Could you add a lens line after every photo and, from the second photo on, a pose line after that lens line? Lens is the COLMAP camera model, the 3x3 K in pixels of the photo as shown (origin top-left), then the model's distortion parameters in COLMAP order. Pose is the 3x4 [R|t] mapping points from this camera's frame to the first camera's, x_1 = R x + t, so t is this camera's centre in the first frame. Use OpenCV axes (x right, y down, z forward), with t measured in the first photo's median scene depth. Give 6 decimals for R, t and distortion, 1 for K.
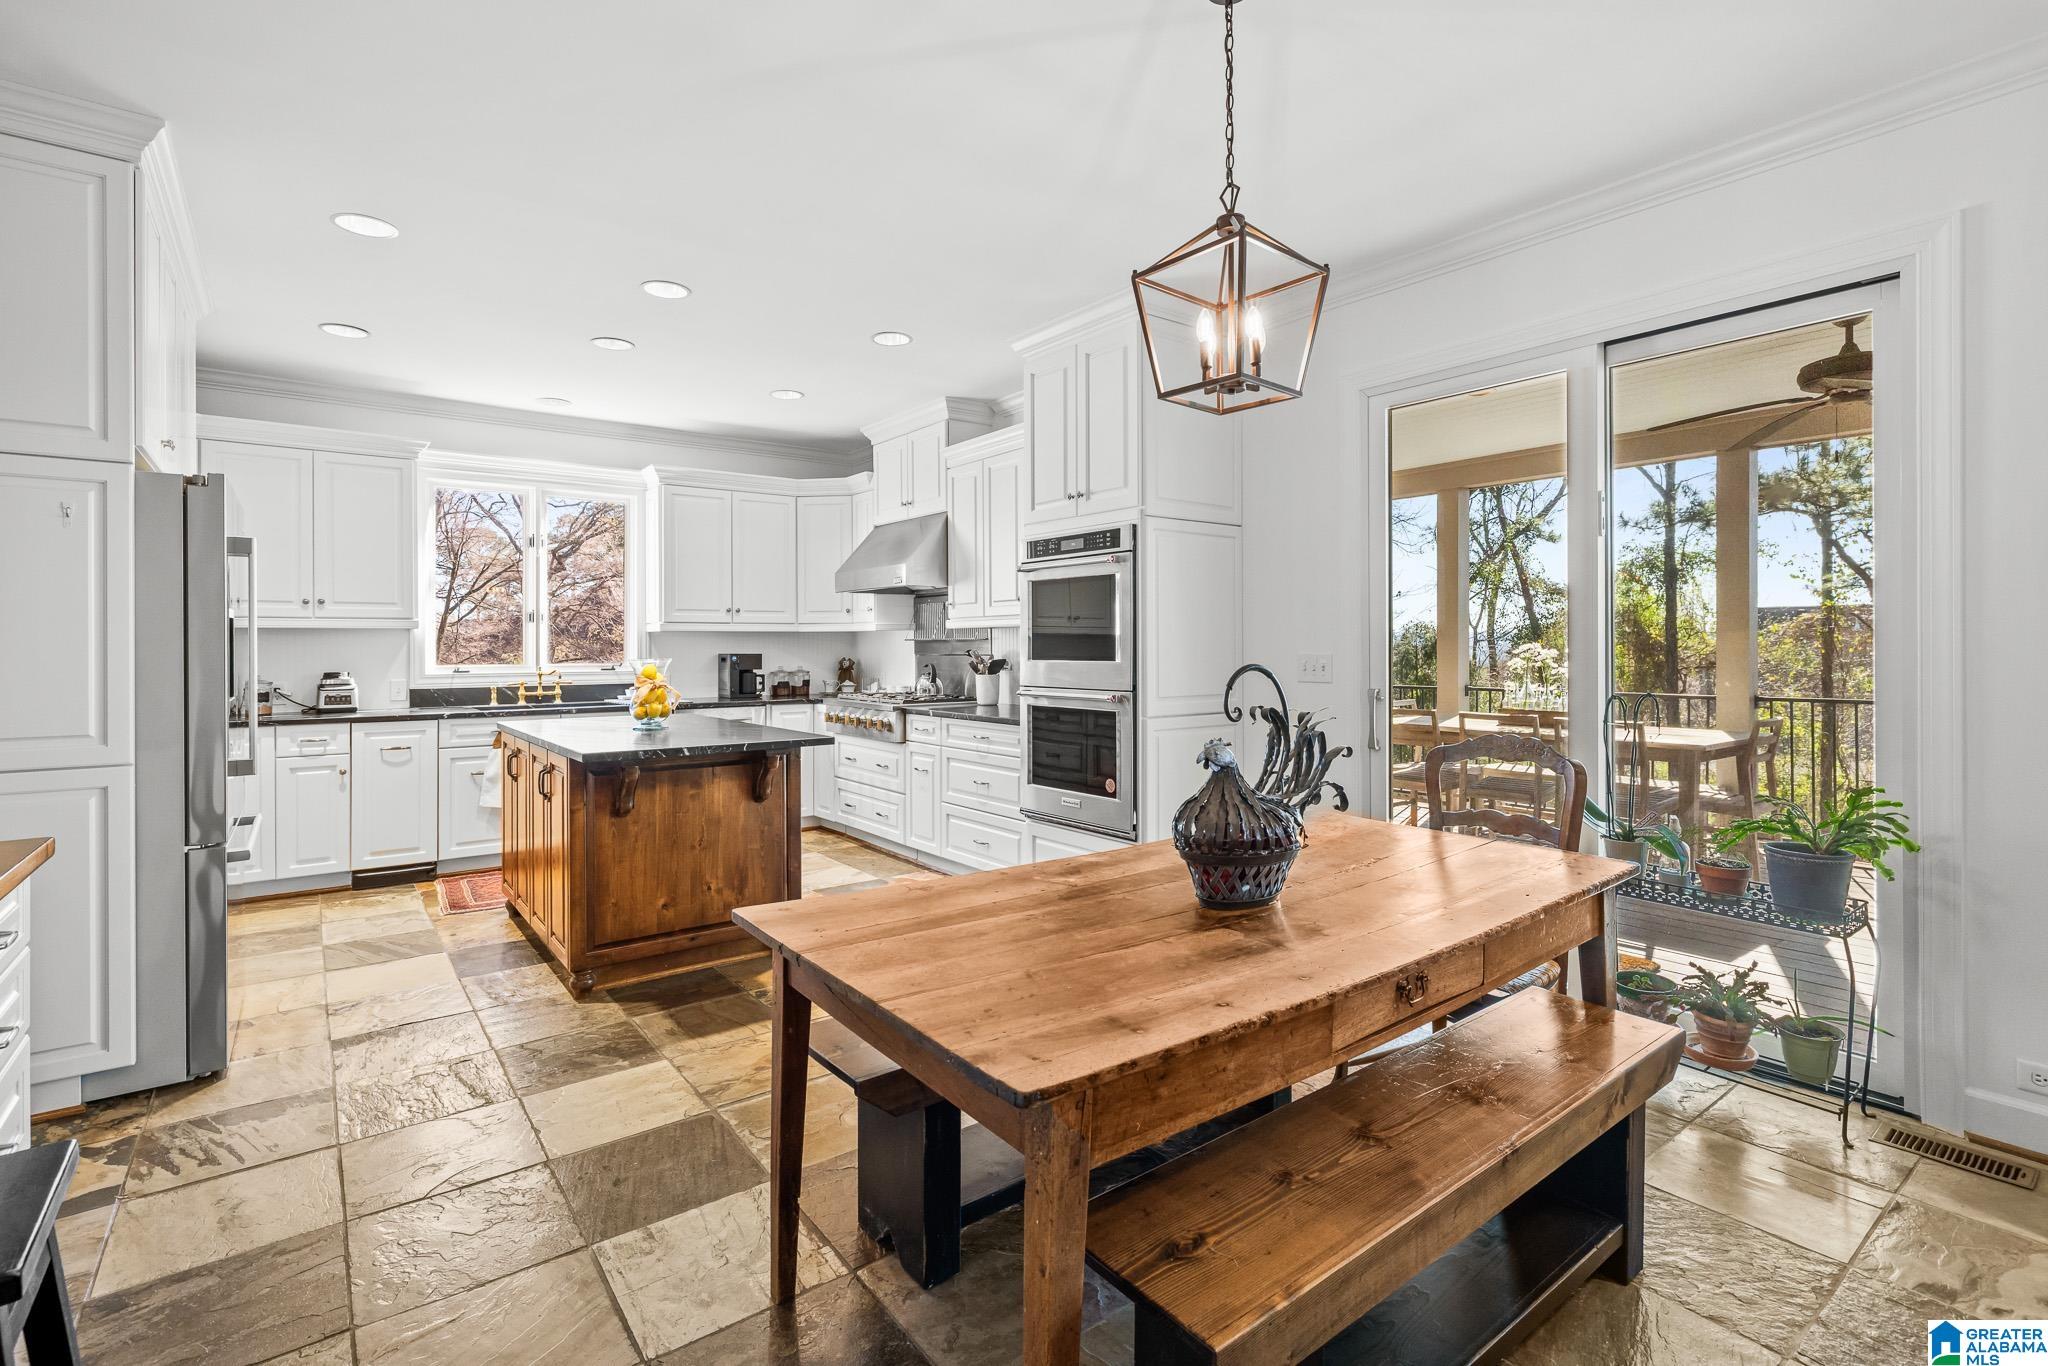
lens RADIAL K [[952.3, 0, 1018.6], [0, 952.3, 641.9], [0, 0, 1]] dist [-0.001604, 0.000627]
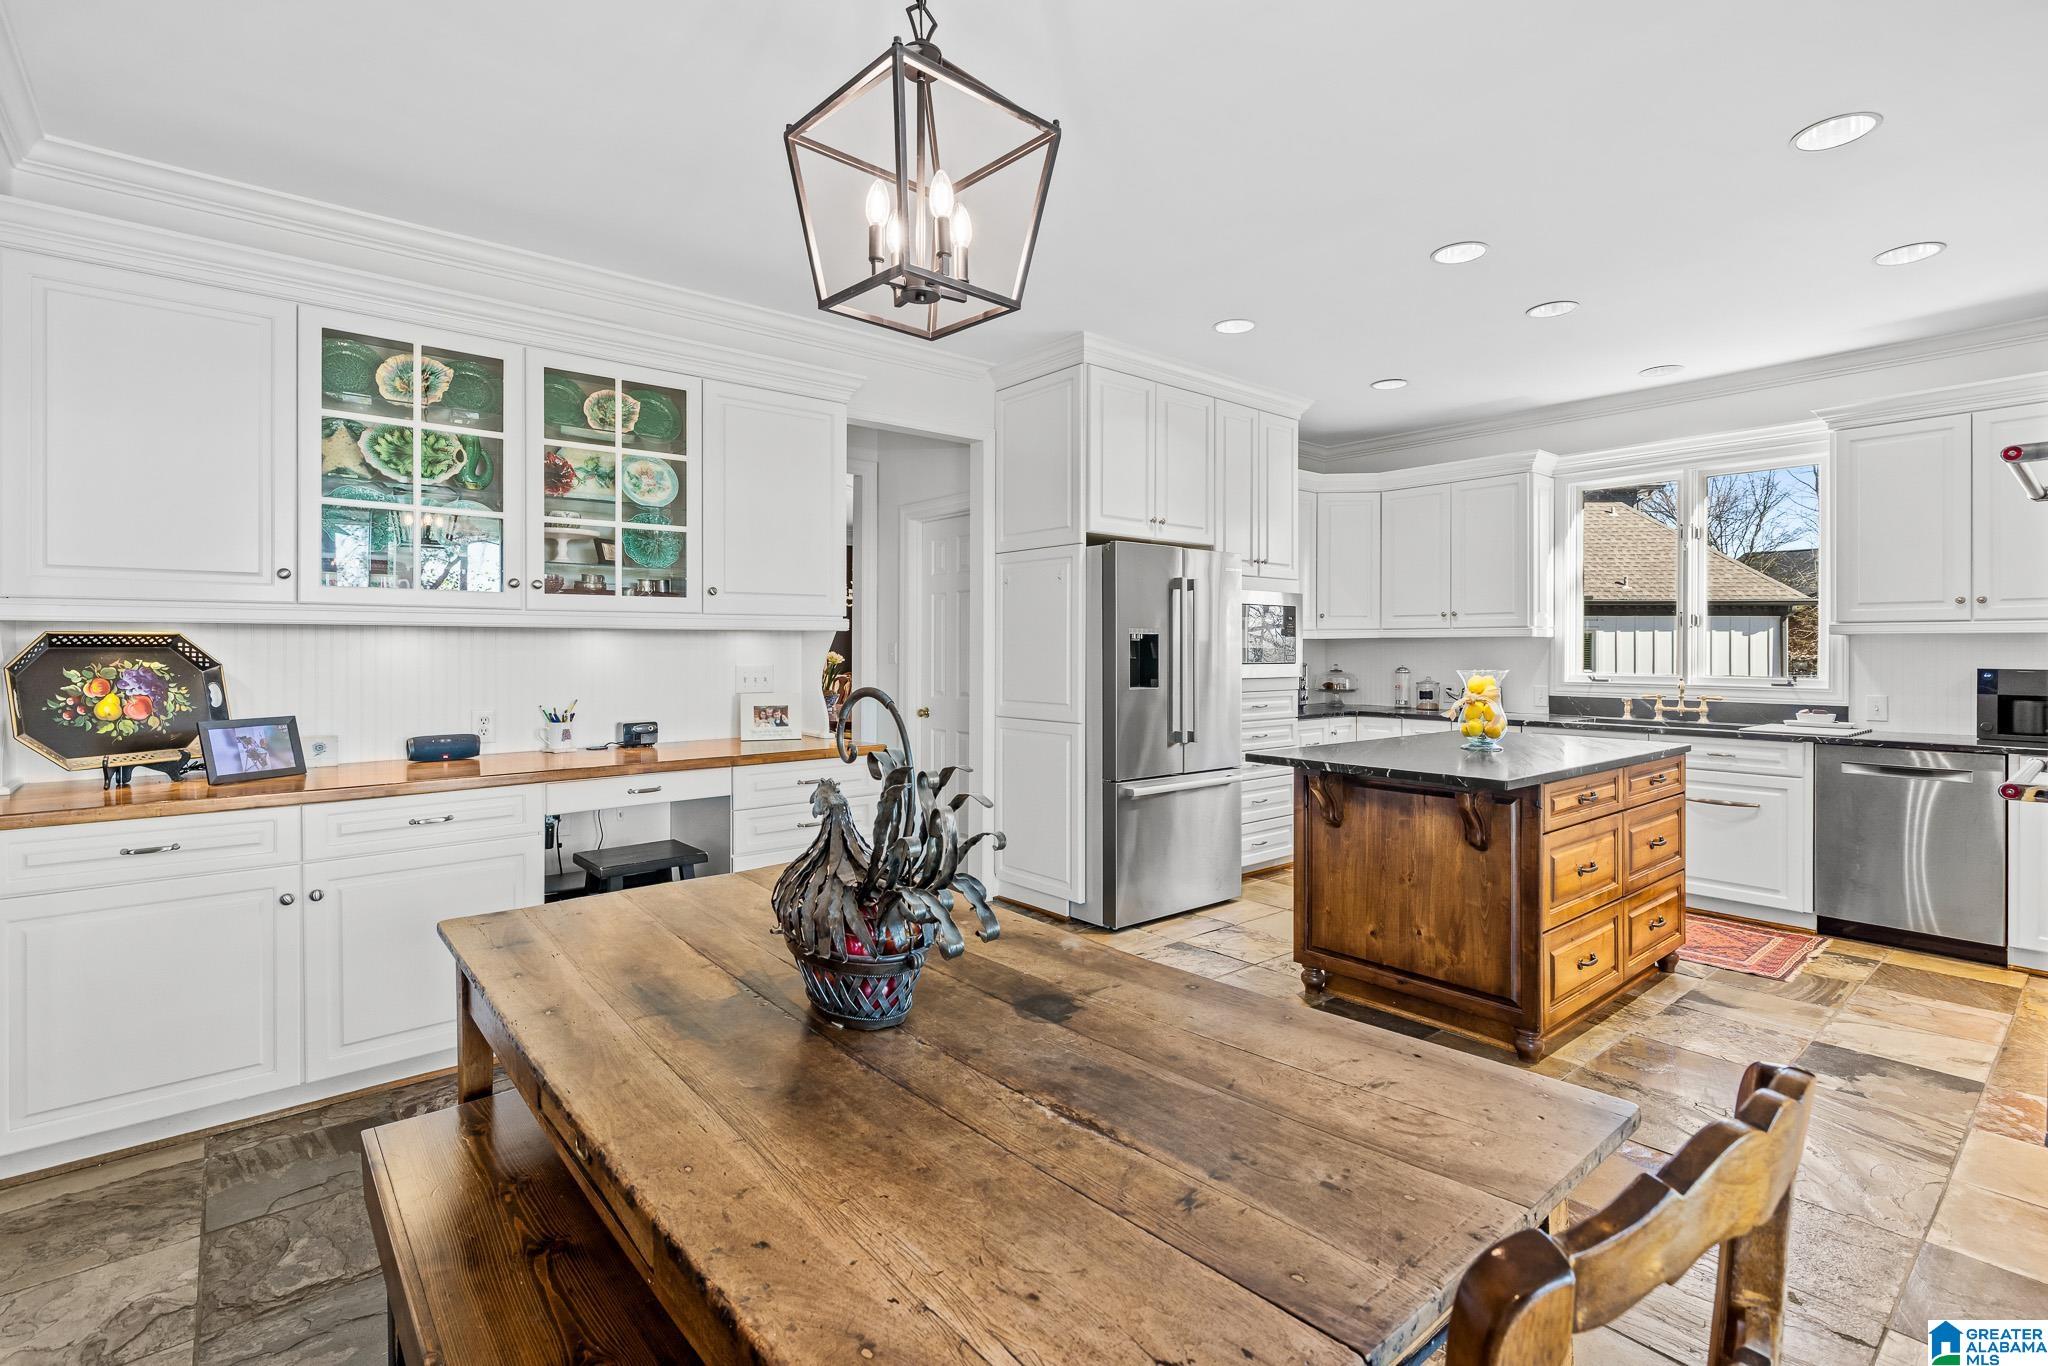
lens RADIAL K [[952.3, 0, 1020.1], [0, 952.3, 655.7], [0, 0, 1]] dist [-0.001604, 0.000627]
pose [[0.049329, 0.009106, -0.998741, 0.377957], [0.000588, 0.999958, 0.009146, -0.002715], [0.998782, -0.001039, 0.049322, 0.423732]]
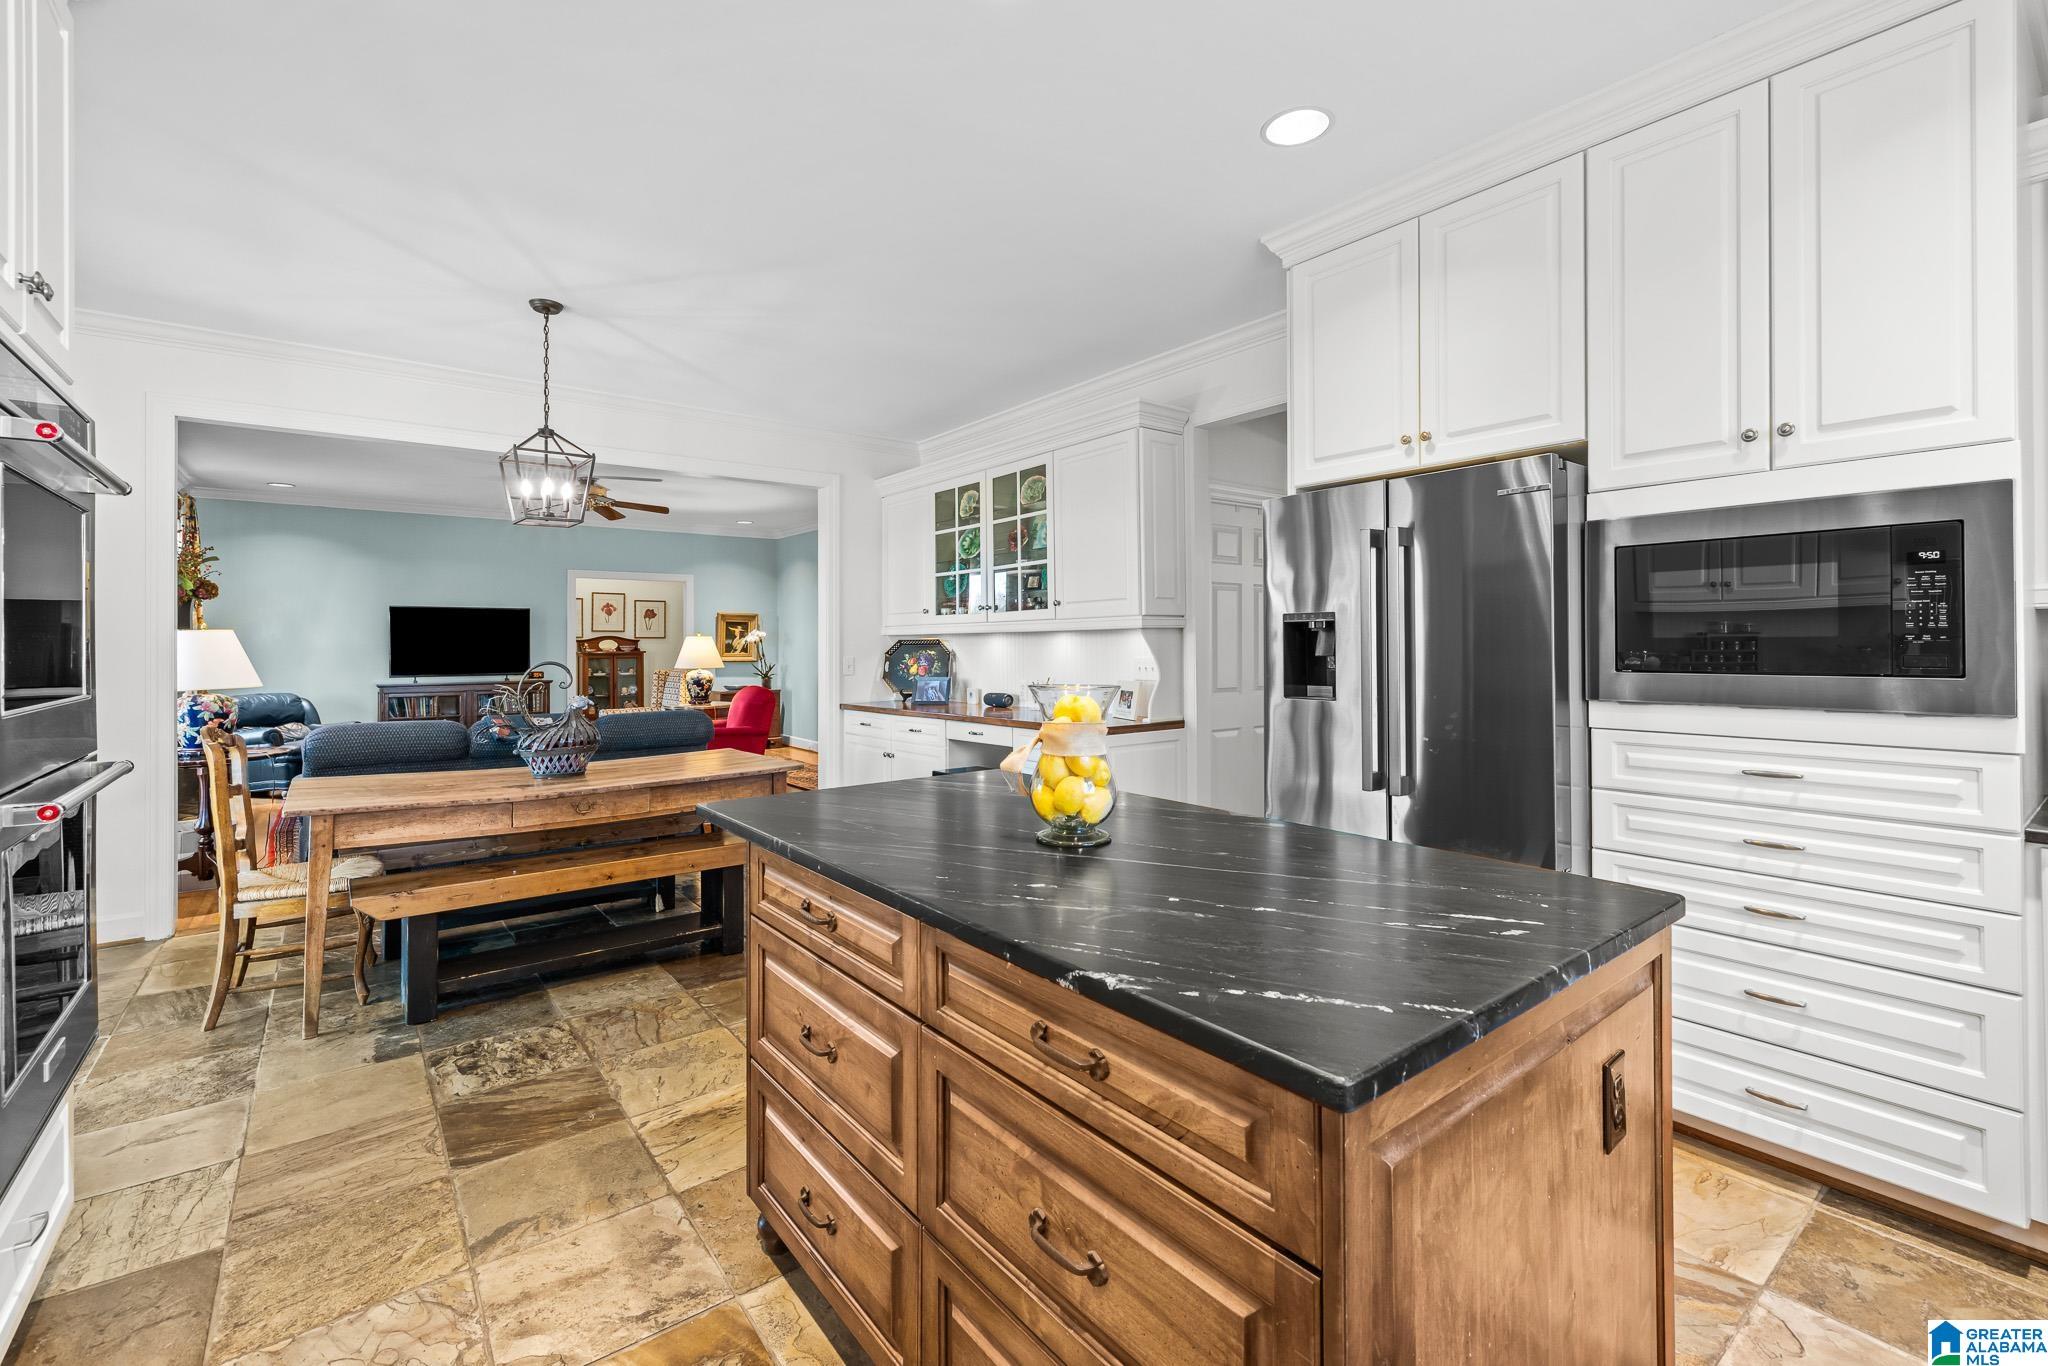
lens RADIAL K [[879.3, 0, 1009.3], [0, 879.3, 642.4], [0, 0, 1]] dist [-0.000323, 0.001248]
pose [[-0.999917, 0.008080, -0.010022, -0.282333], [0.008126, 0.999956, -0.004608, 0.000053], [0.009985, -0.004689, -0.999939, 1.133890]]
